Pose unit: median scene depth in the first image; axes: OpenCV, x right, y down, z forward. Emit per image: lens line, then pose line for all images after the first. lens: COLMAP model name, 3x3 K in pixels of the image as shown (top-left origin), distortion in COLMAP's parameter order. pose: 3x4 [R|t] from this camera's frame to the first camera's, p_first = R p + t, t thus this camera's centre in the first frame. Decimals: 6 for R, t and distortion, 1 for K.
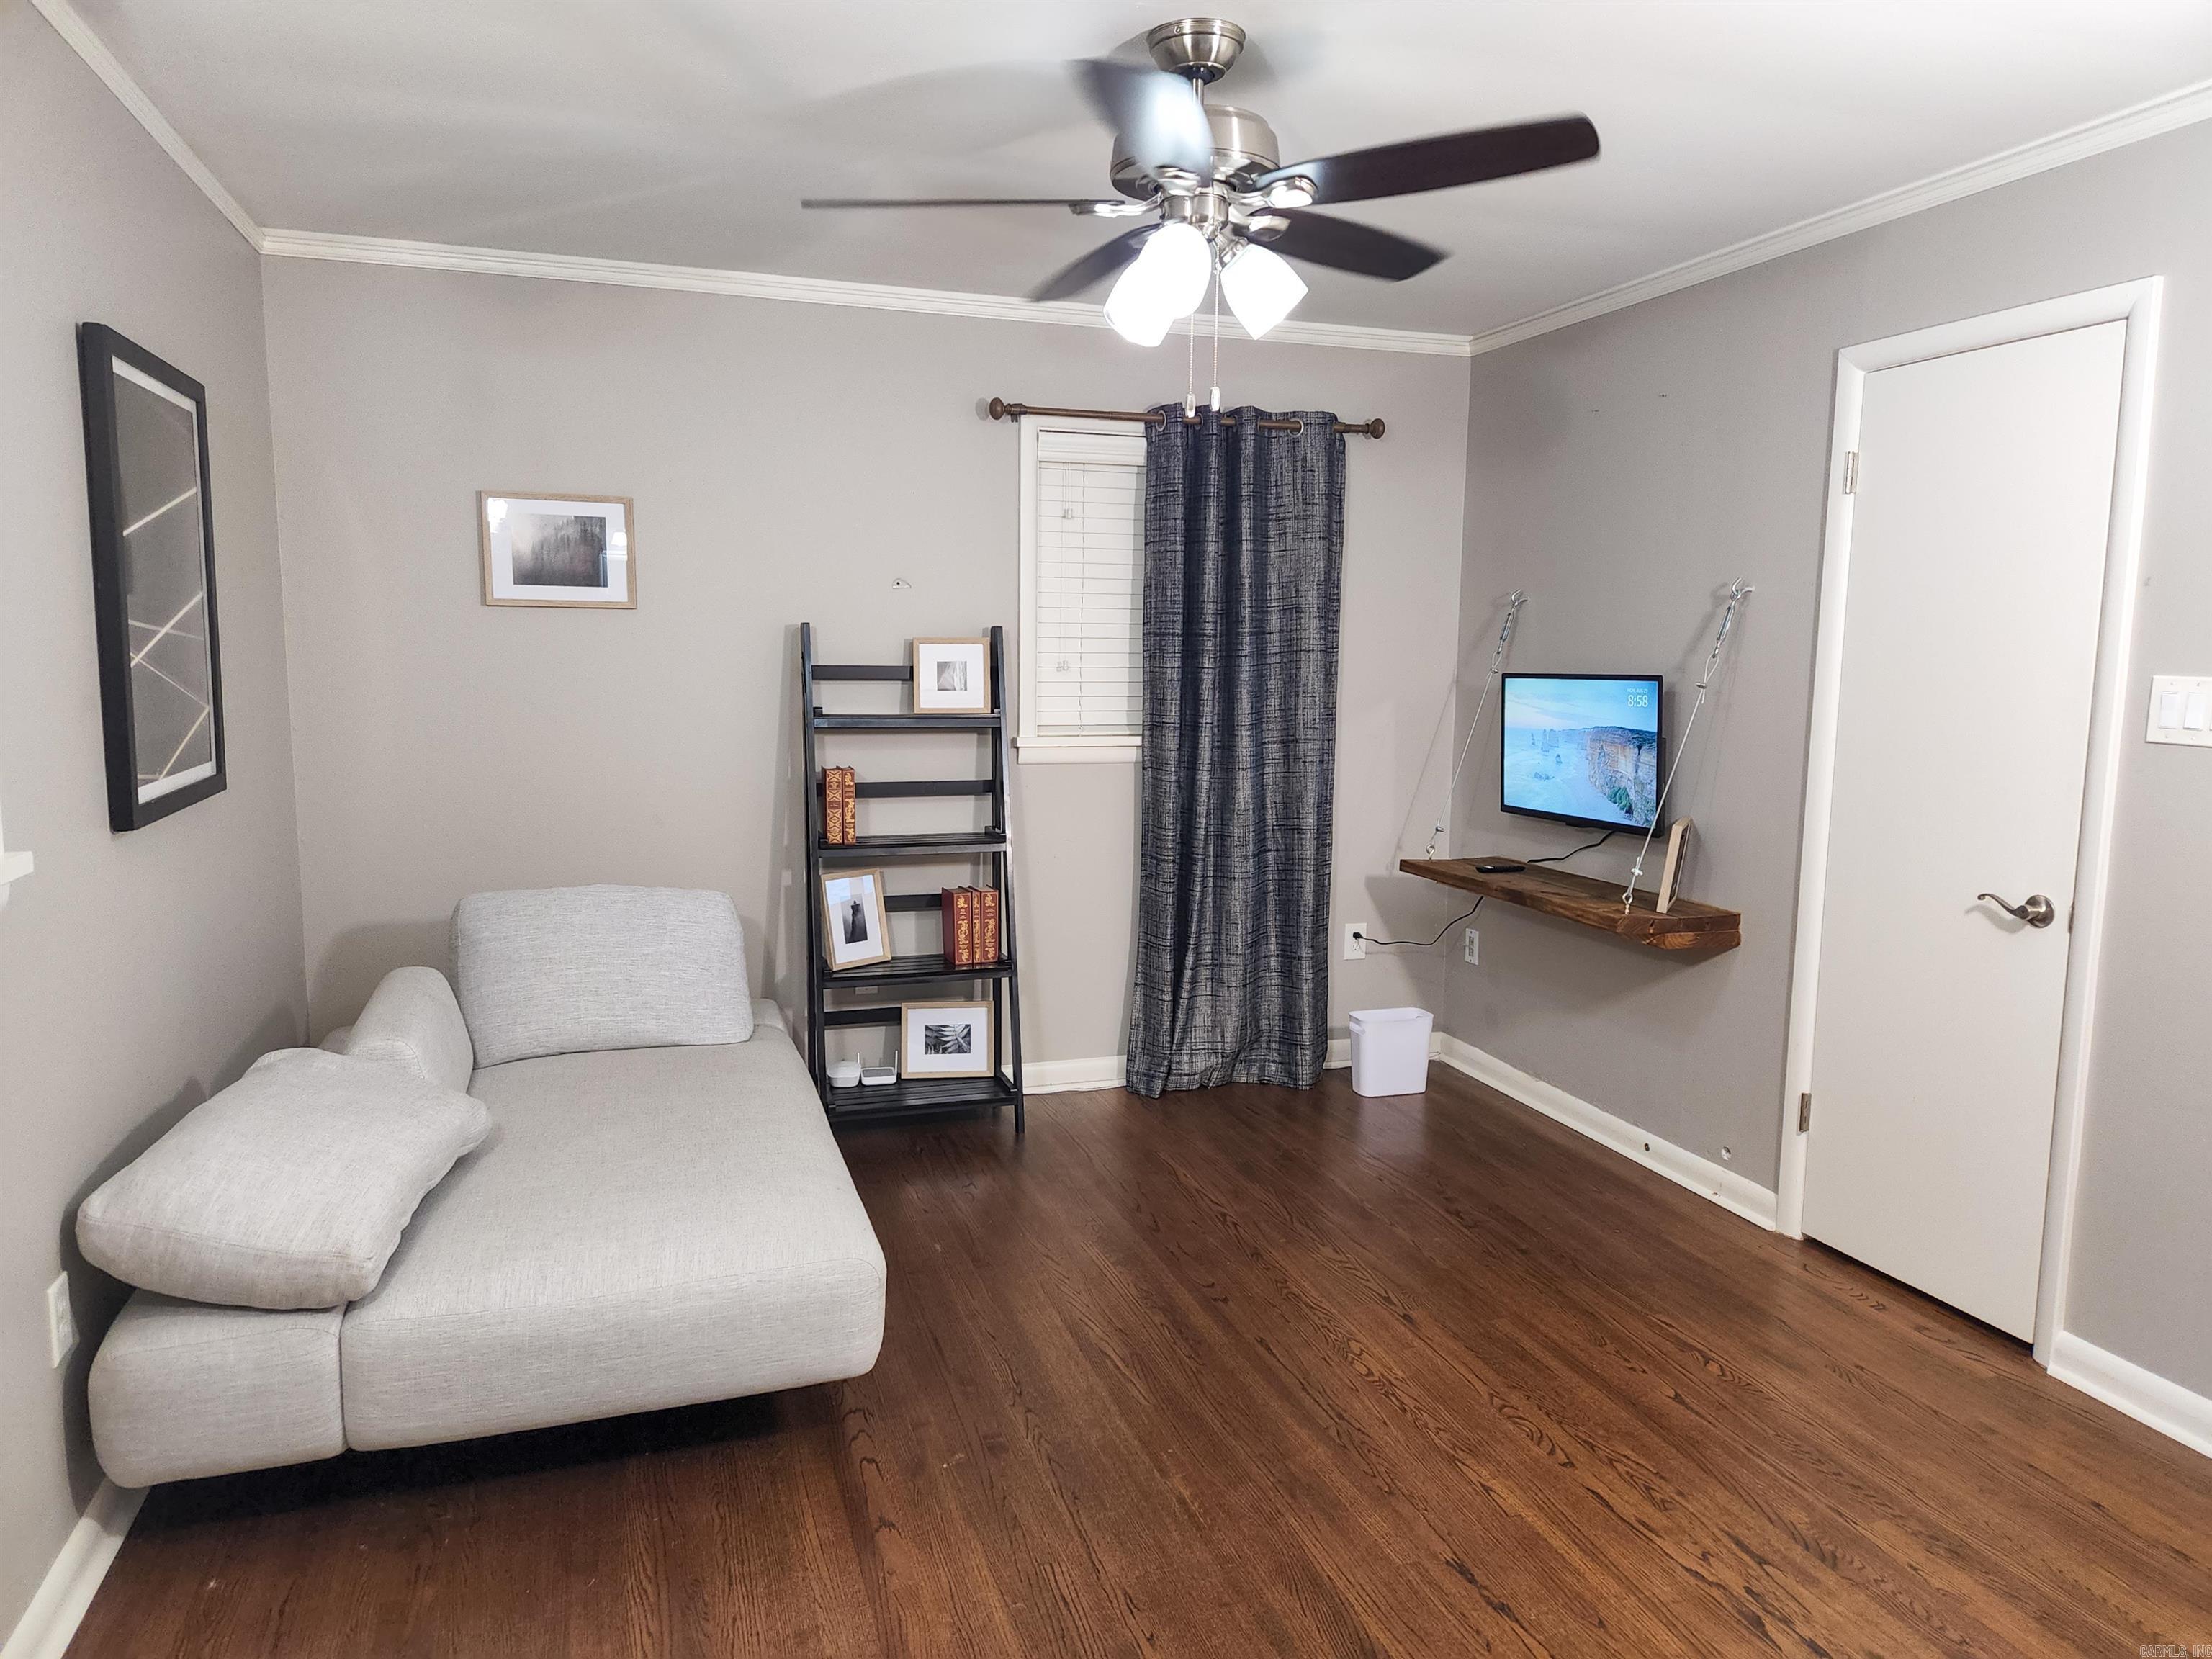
lens RADIAL K [[1474.0, 0, 1111.9], [0, 1474.0, 834.6], [0, 0, 1]] dist [0.048797, -0.042370]
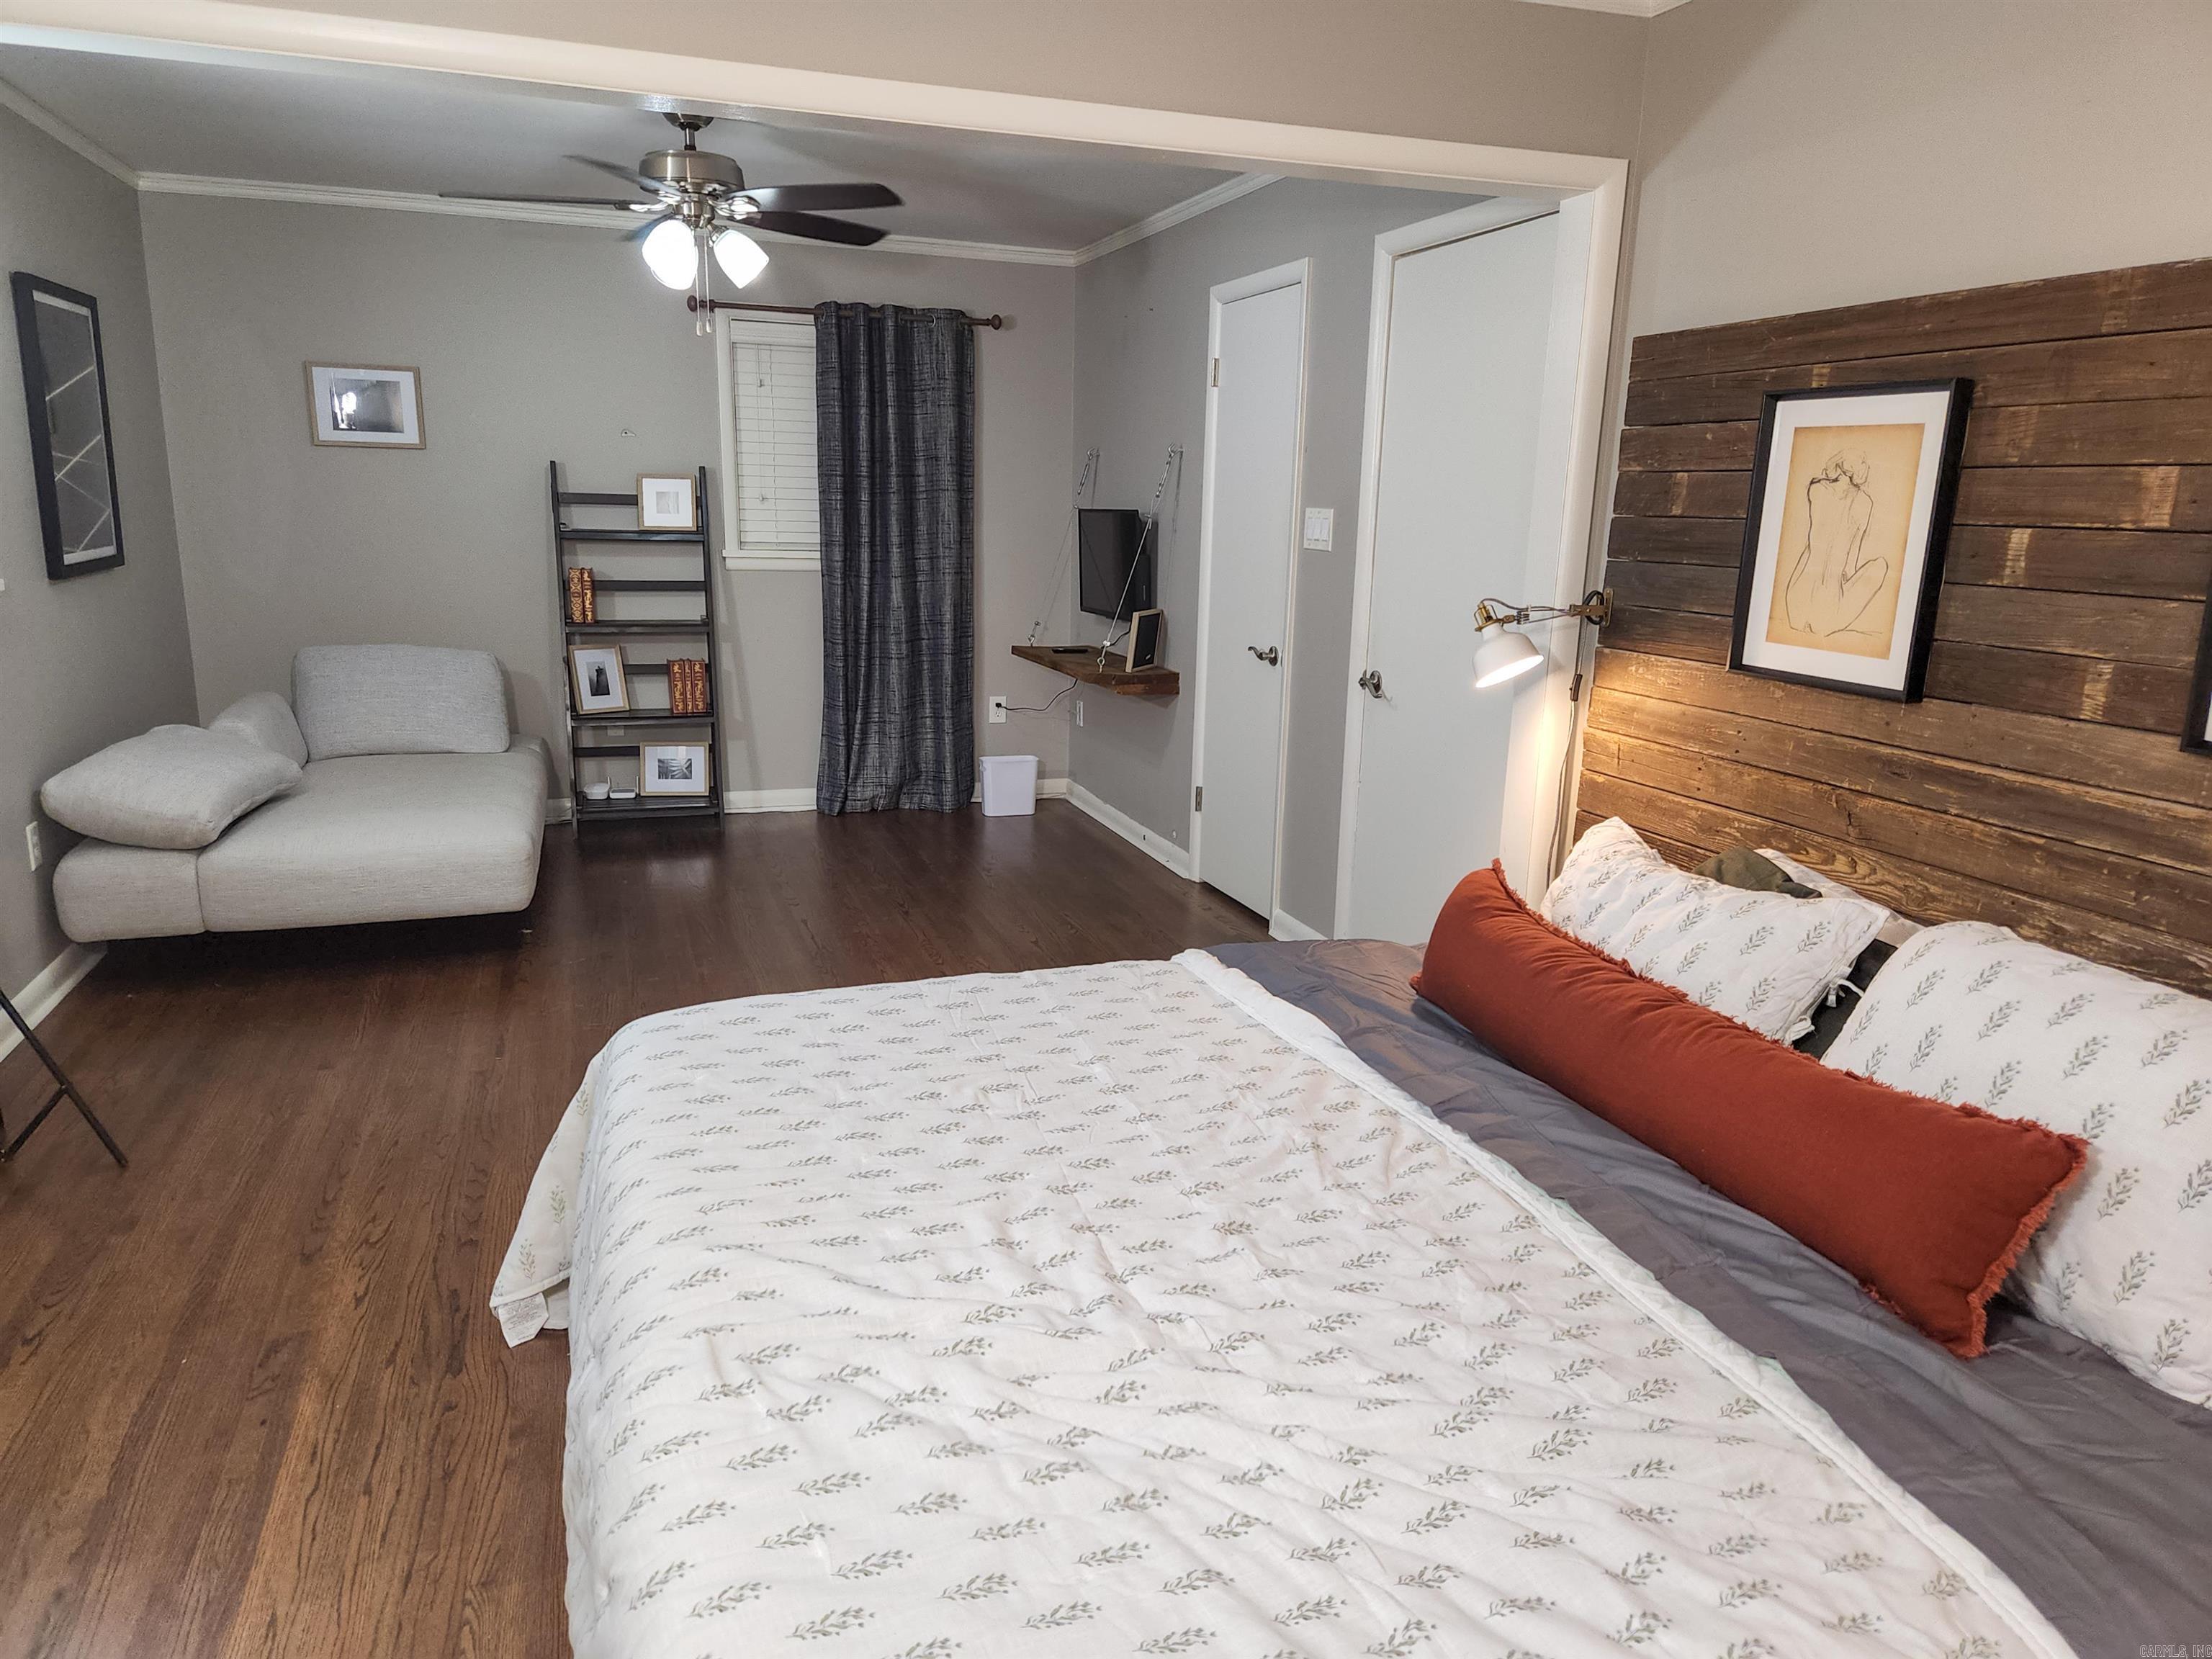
lens RADIAL K [[1474.0, 0, 1124.5], [0, 1474.0, 829.2], [0, 0, 1]] dist [0.048797, -0.042370]
pose [[0.999662, 0.007449, 0.024917, 0.279079], [-0.009764, 0.995515, 0.094094, 0.059880], [-0.024104, -0.094305, 0.995251, -0.406791]]
